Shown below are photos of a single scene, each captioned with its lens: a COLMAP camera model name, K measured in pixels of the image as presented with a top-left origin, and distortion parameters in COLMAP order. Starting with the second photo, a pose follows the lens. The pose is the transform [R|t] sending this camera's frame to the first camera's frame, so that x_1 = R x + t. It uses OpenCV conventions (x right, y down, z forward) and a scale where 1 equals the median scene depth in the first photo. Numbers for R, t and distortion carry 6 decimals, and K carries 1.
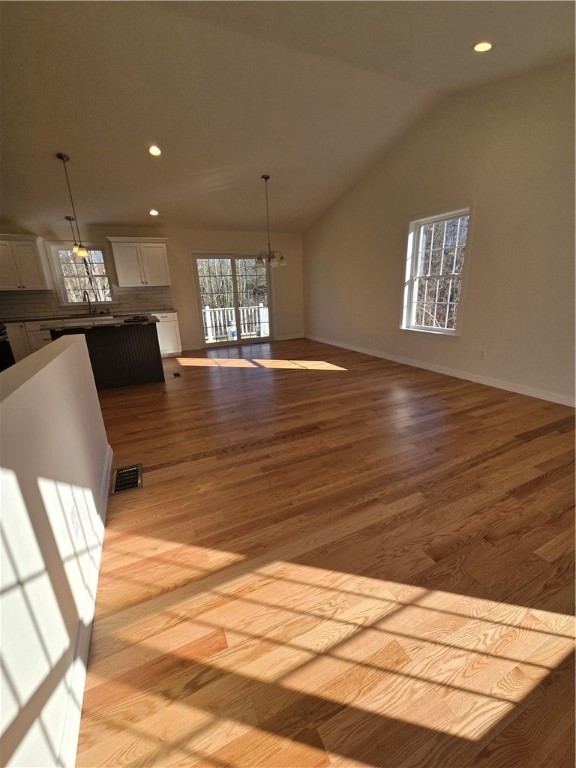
lens RADIAL K [[313.7, 0, 288.0], [0, 313.7, 384.0], [0, 0, 1]] dist [0.001612, 0.000169]
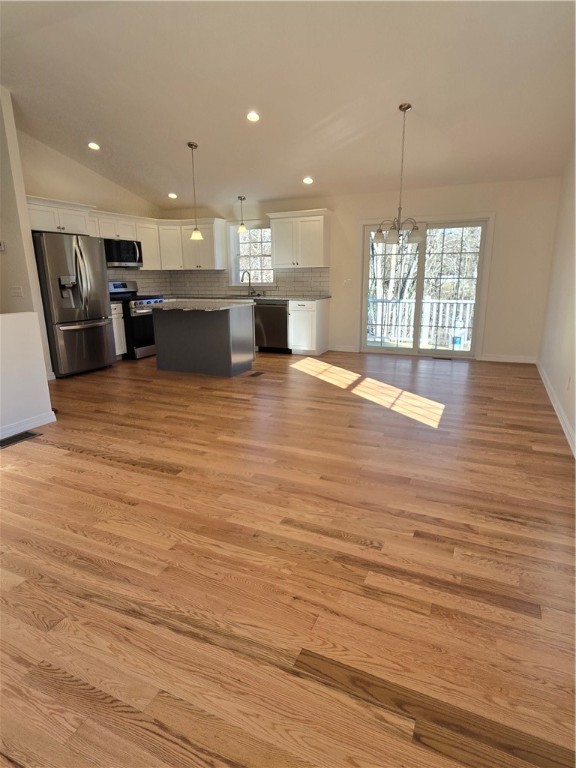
lens RADIAL K [[436.2, 0, 288.0], [0, 436.2, 384.0], [0, 0, 1]] dist [-0.000463, -0.000231]
pose [[0.634819, 0.218486, -0.741127, 0.771586], [-0.238985, 0.967675, 0.080568, -0.160450], [0.734773, 0.125972, 0.666513, 0.395845]]
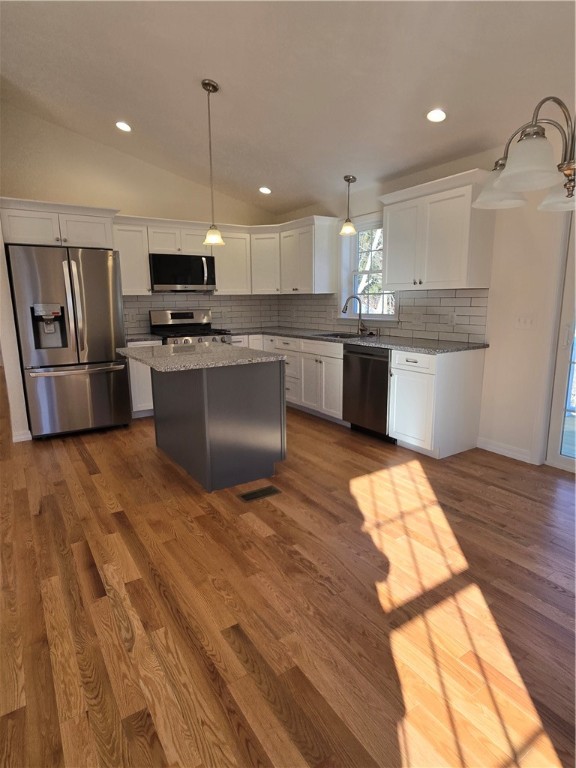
lens RADIAL K [[436.2, 0, 288.0], [0, 436.2, 384.0], [0, 0, 1]] dist [-0.000463, -0.000231]
pose [[0.126044, 0.222377, -0.966779, 0.270454], [-0.286053, 0.941304, 0.179223, -0.395652], [0.949888, 0.253960, 0.182257, 1.211793]]
